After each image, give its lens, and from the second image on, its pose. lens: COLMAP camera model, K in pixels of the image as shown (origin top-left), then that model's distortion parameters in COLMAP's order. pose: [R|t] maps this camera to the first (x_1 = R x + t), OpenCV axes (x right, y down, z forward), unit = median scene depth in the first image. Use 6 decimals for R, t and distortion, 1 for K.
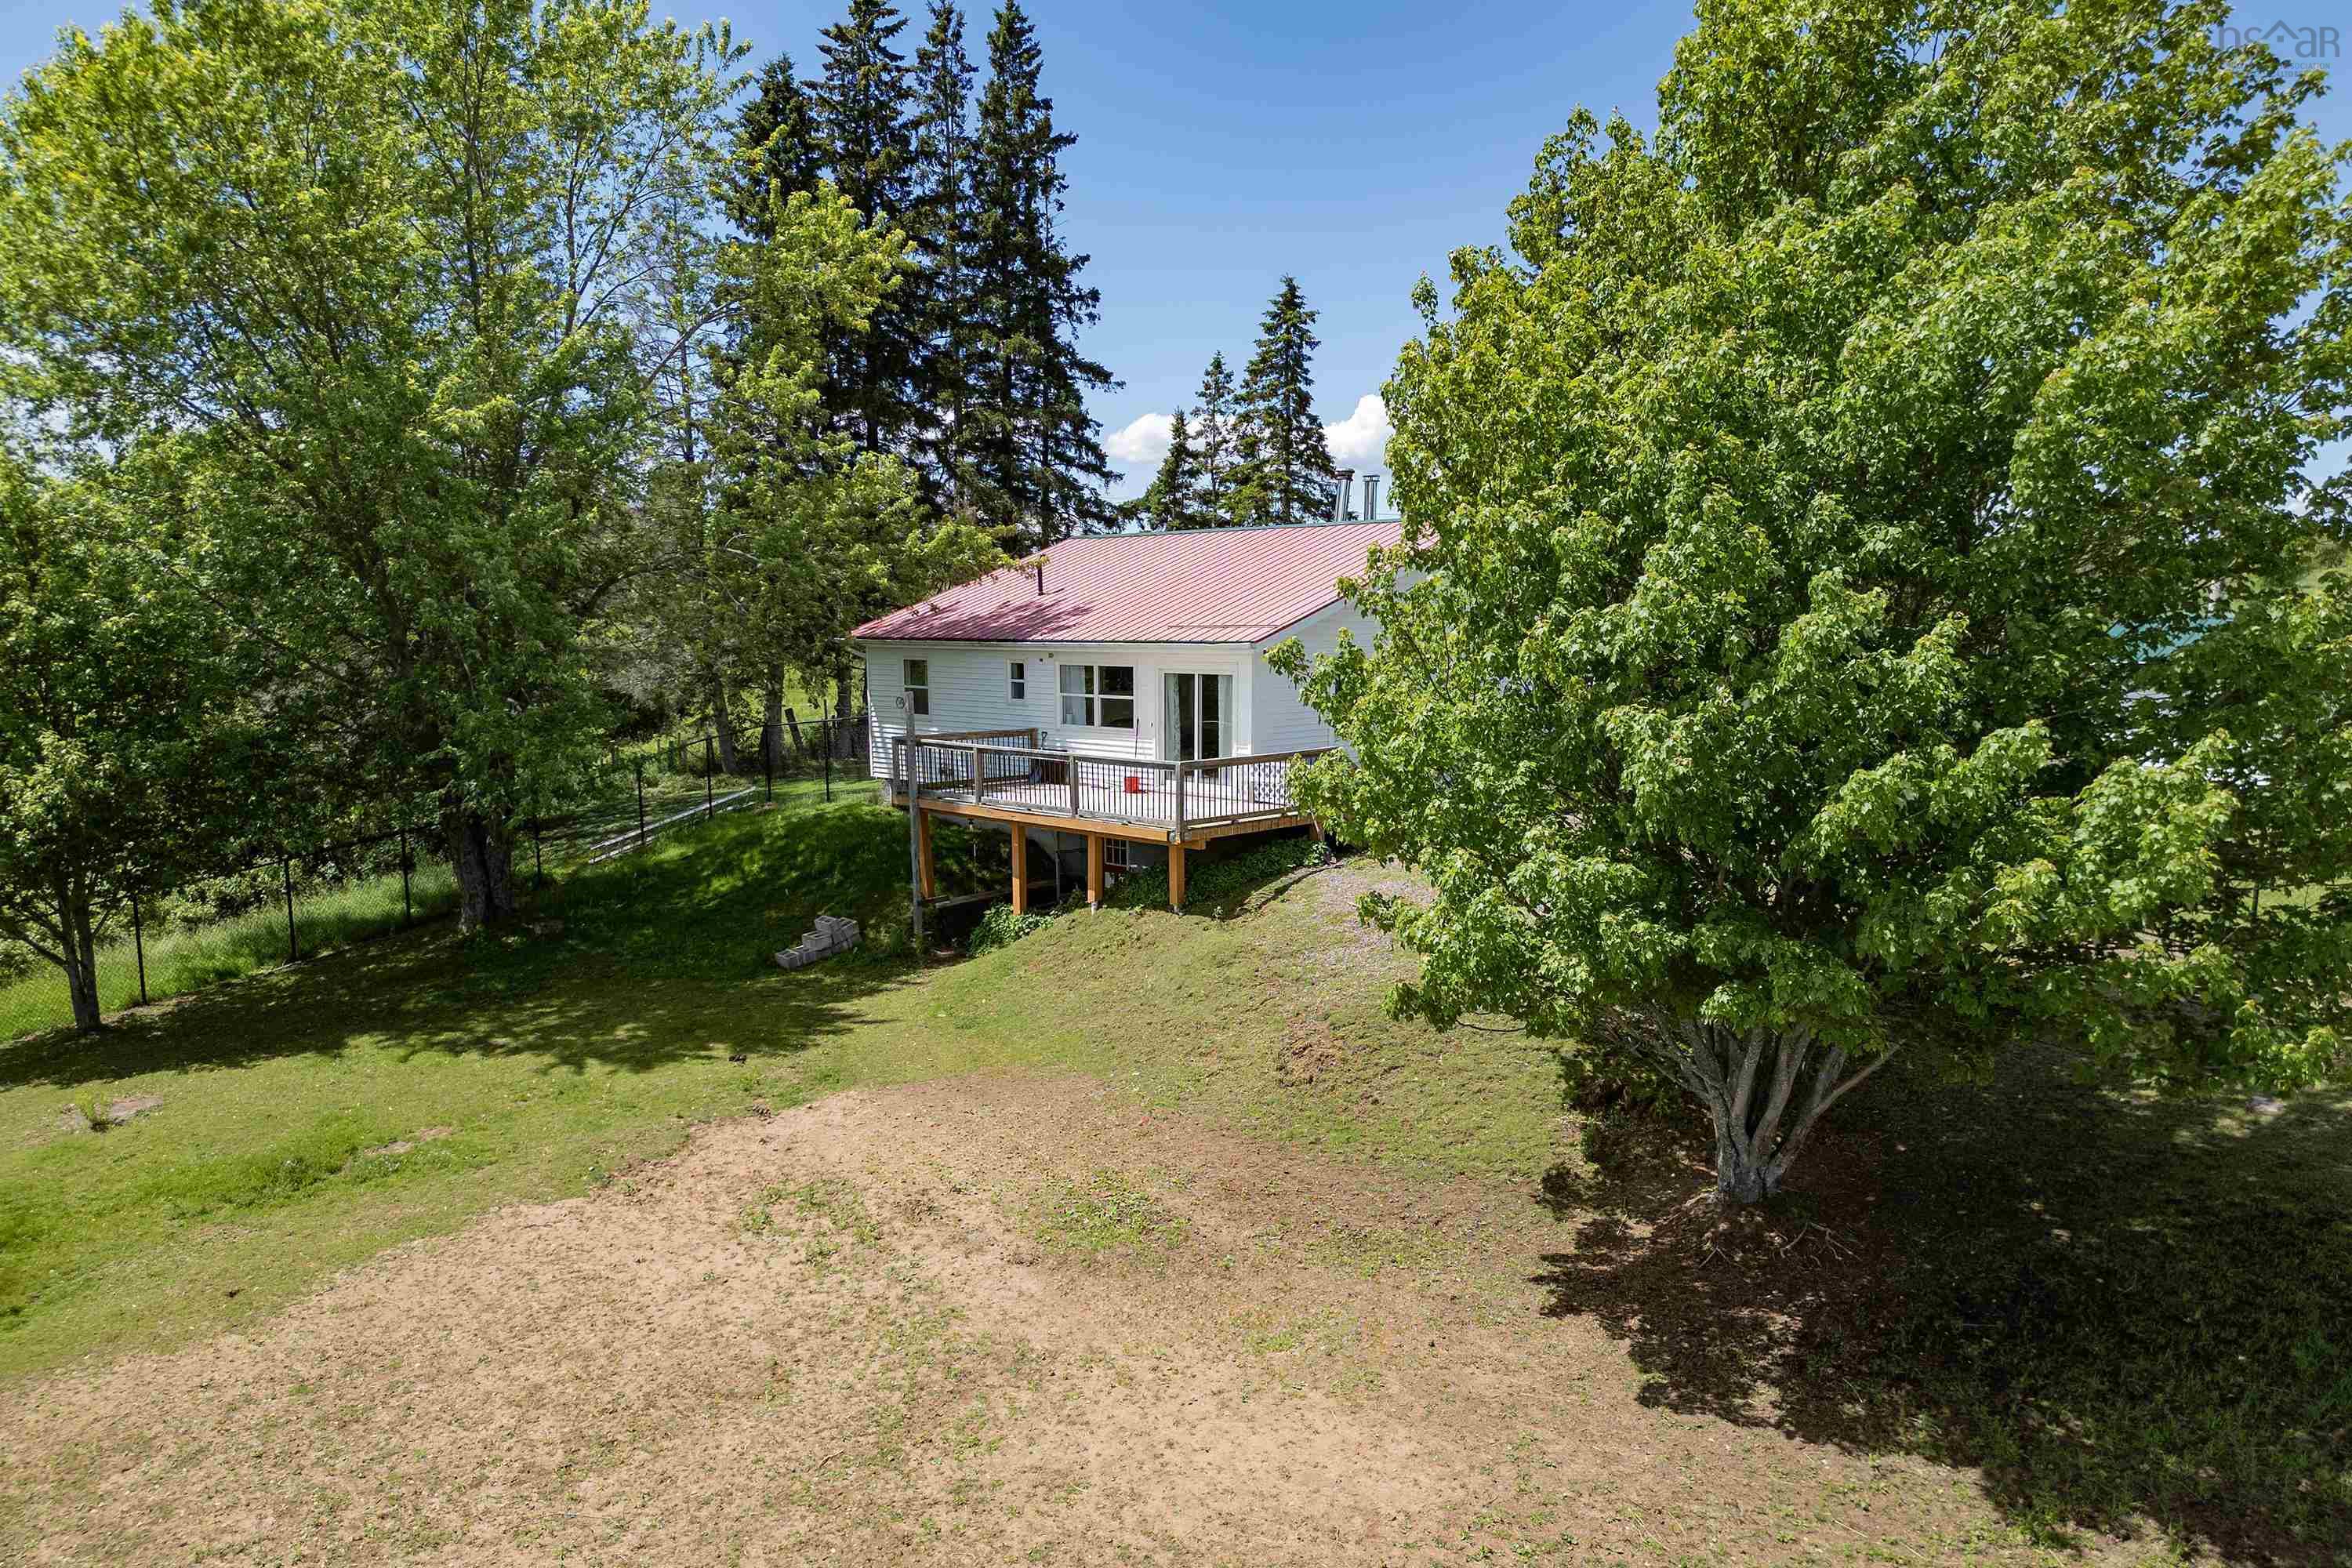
lens RADIAL K [[1604.6, 0, 1176.0], [0, 1604.6, 784.0], [0, 0, 1]] dist [0.091478, -0.118626]
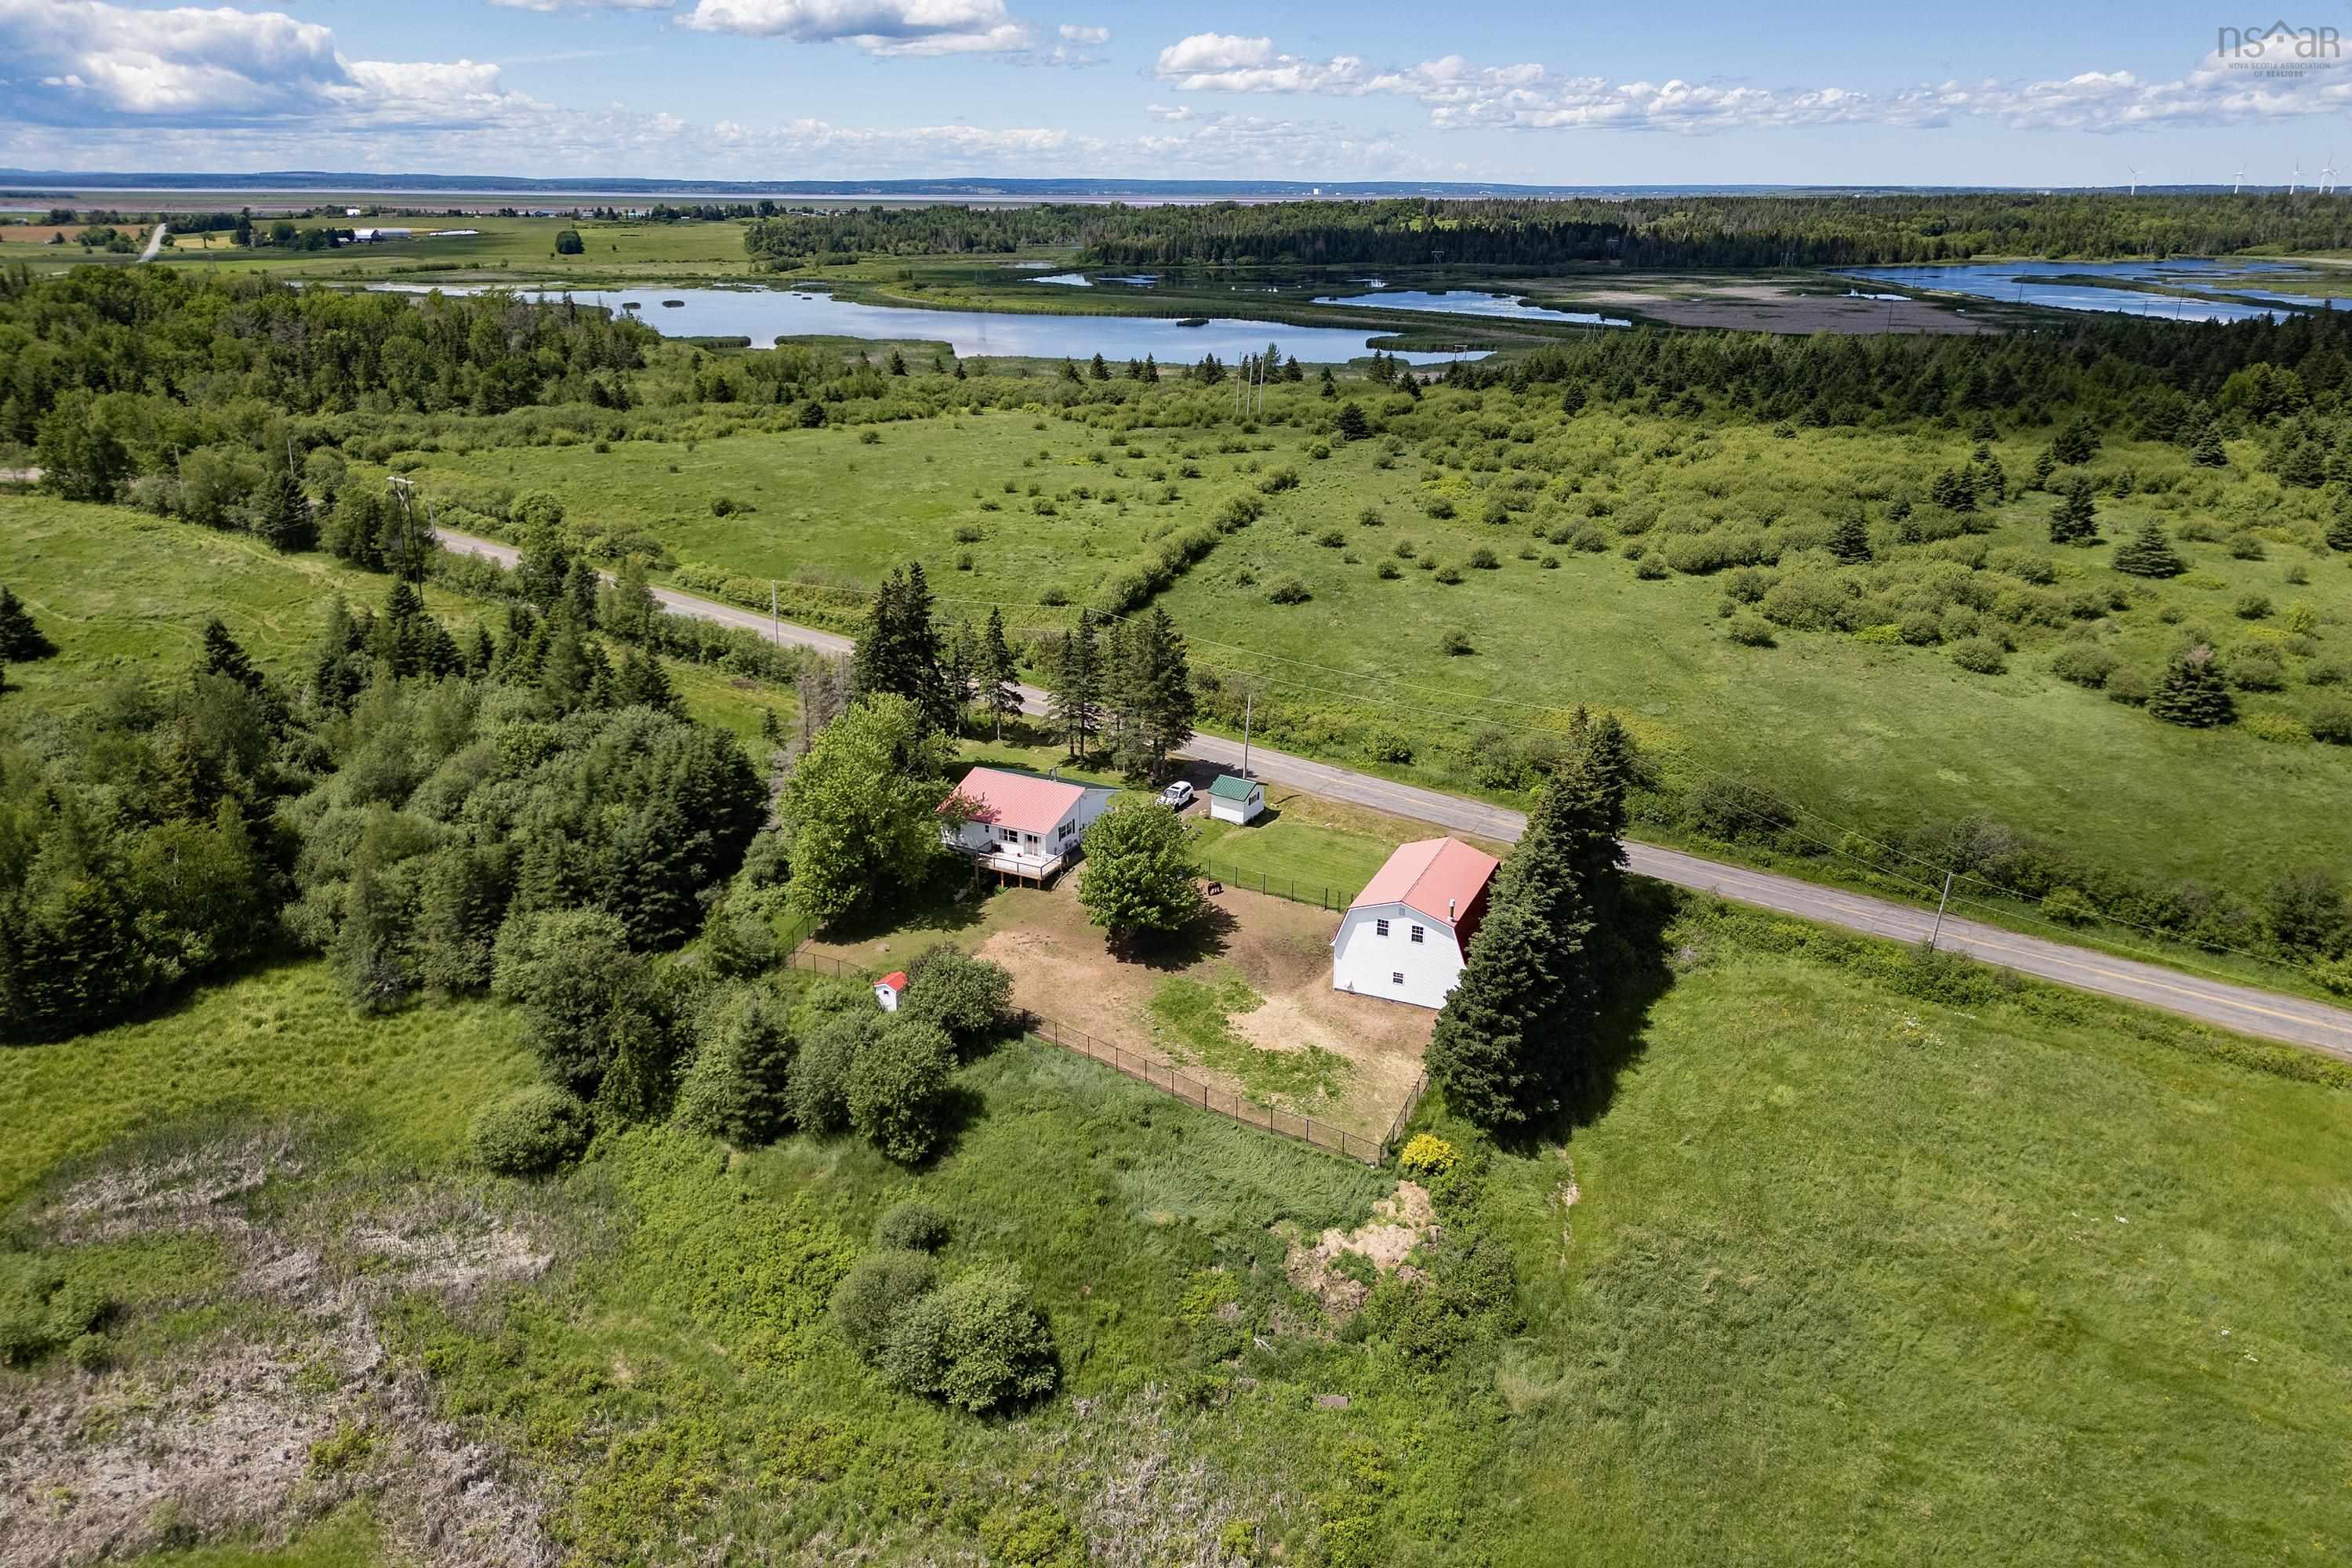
lens RADIAL K [[1604.6, 0, 1176.0], [0, 1604.6, 784.0], [0, 0, 1]] dist [0.091478, -0.118626]
pose [[0.953786, -0.094325, 0.285297, -0.752171], [0.021054, 0.968098, 0.249687, -1.132063], [-0.299747, -0.232142, 0.925344, -2.890836]]
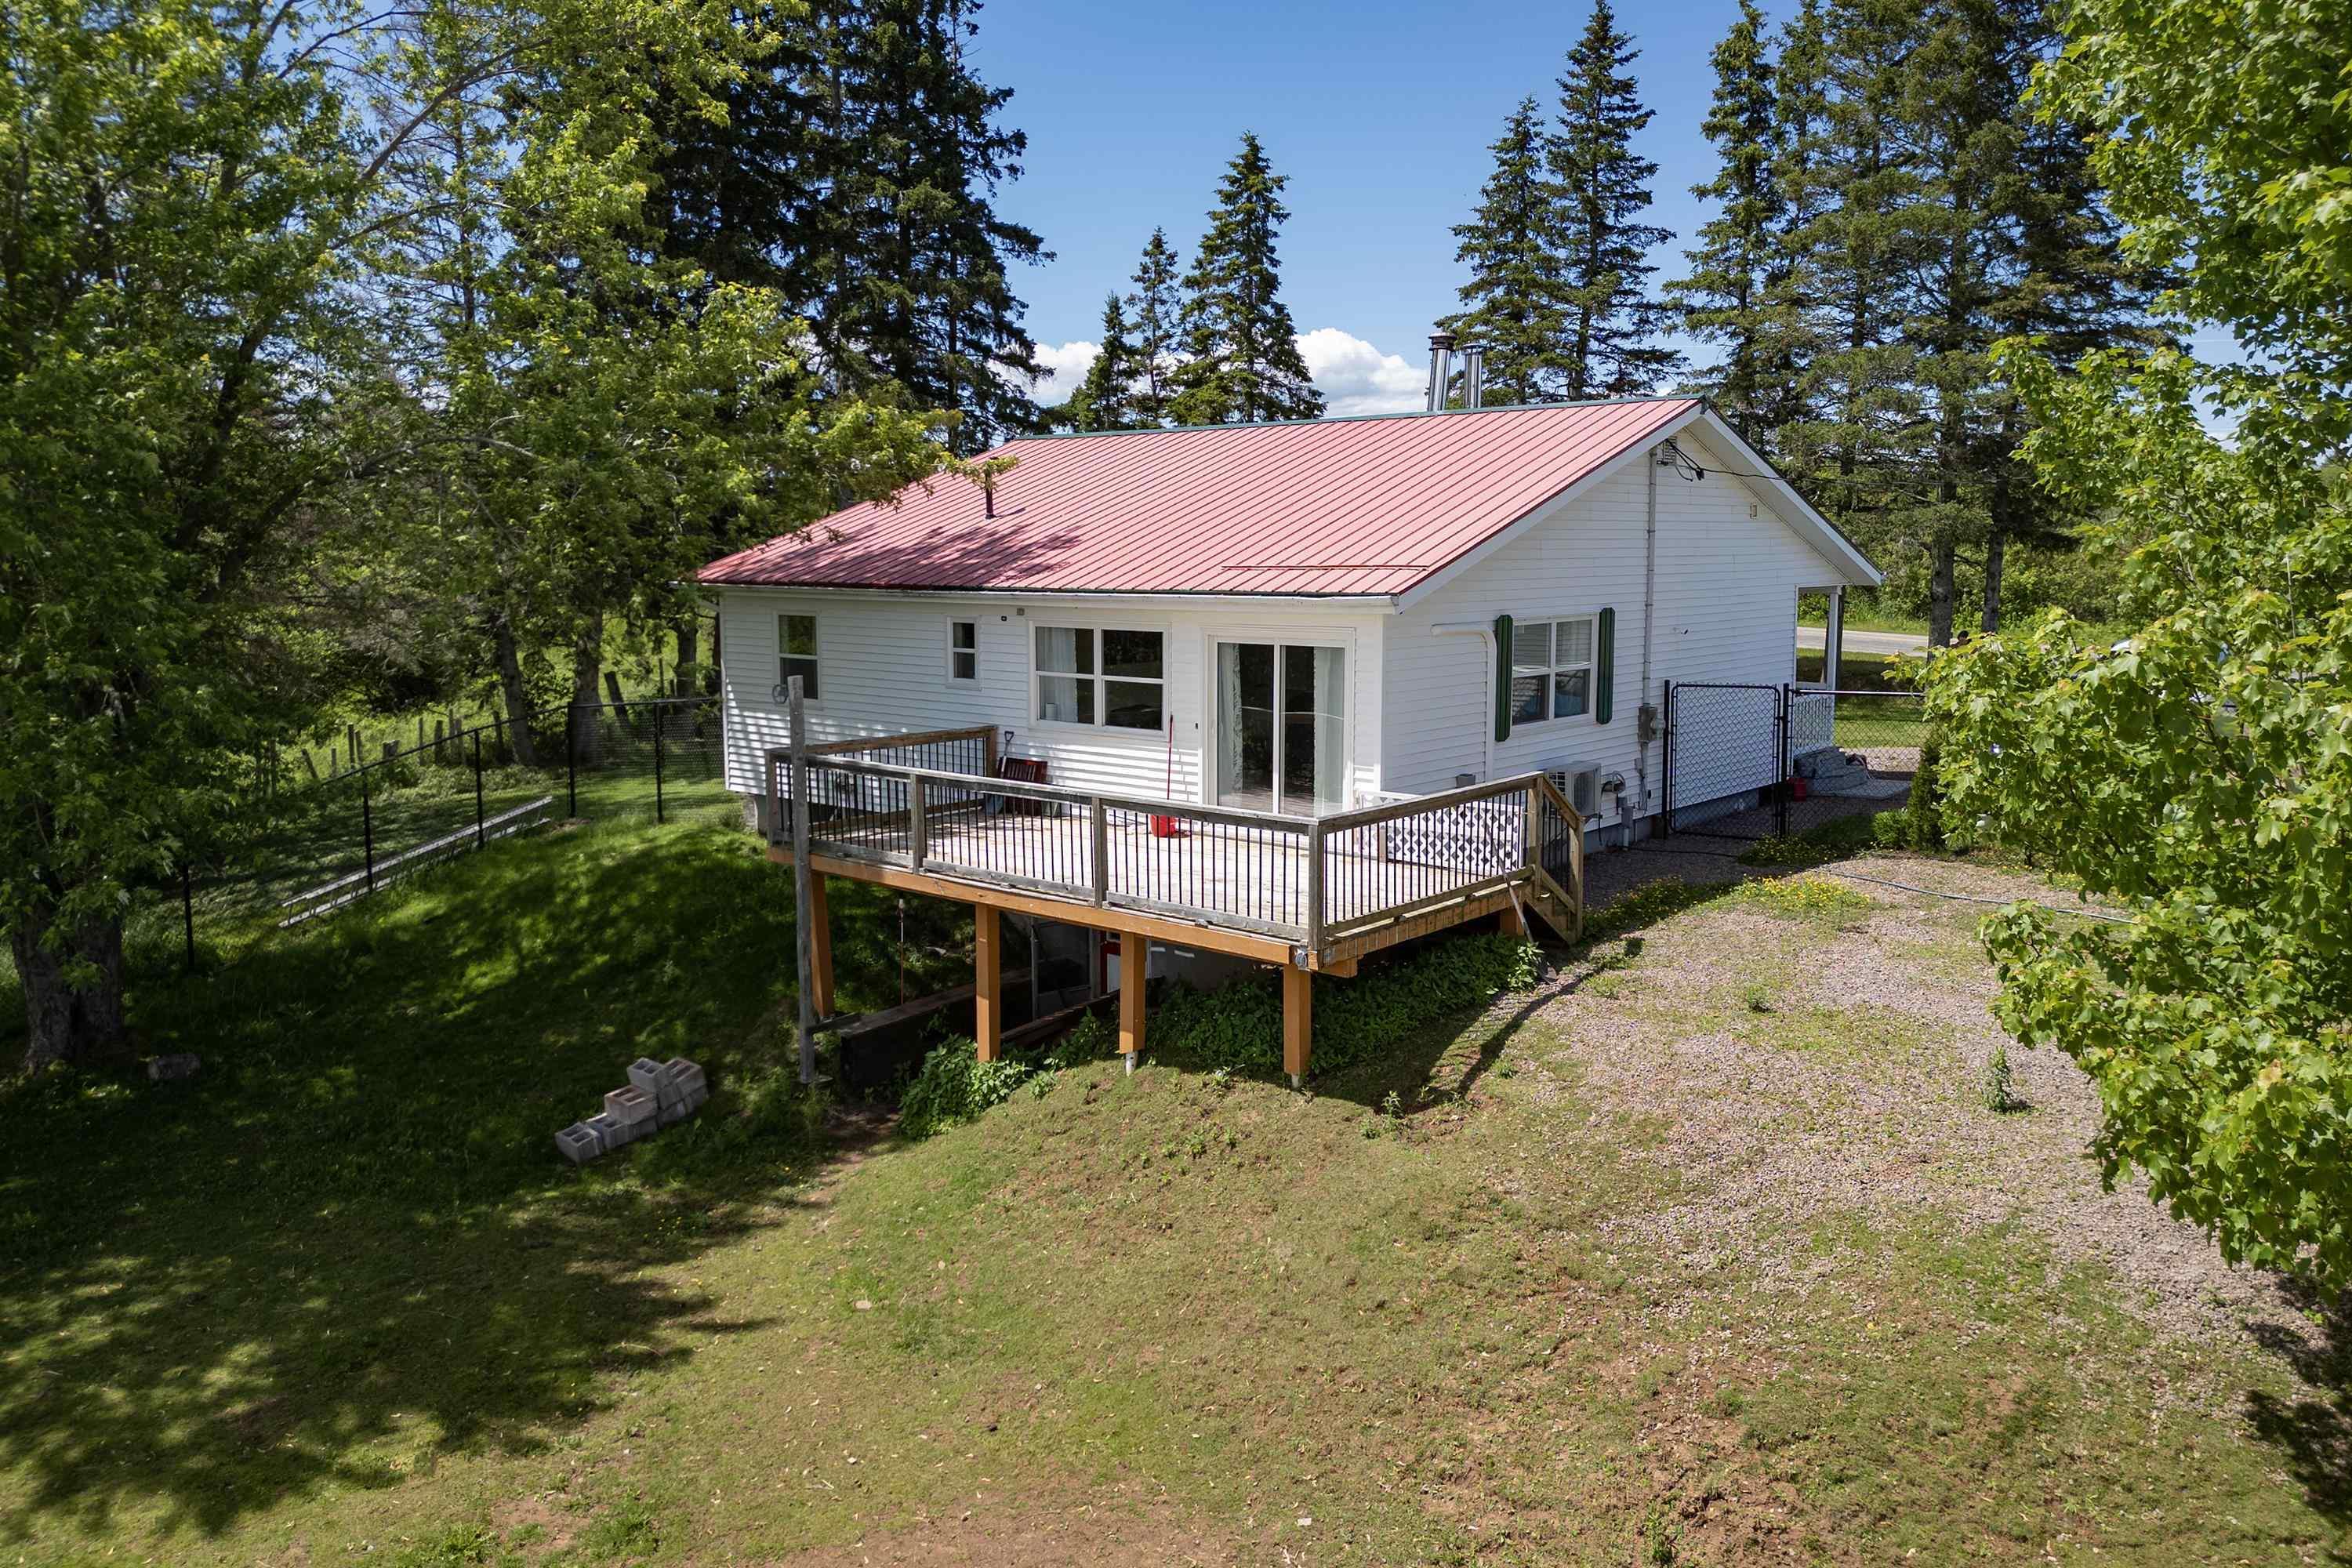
lens RADIAL K [[1663.8, 0, 1187.3], [0, 1663.8, 643.9], [0, 0, 1]] dist [0.079426, -0.062774]
pose [[0.996264, -0.003274, 0.086292, -0.057383], [0.007295, 0.998900, -0.046325, -0.030265], [-0.086046, 0.046781, 0.995192, 0.284422]]
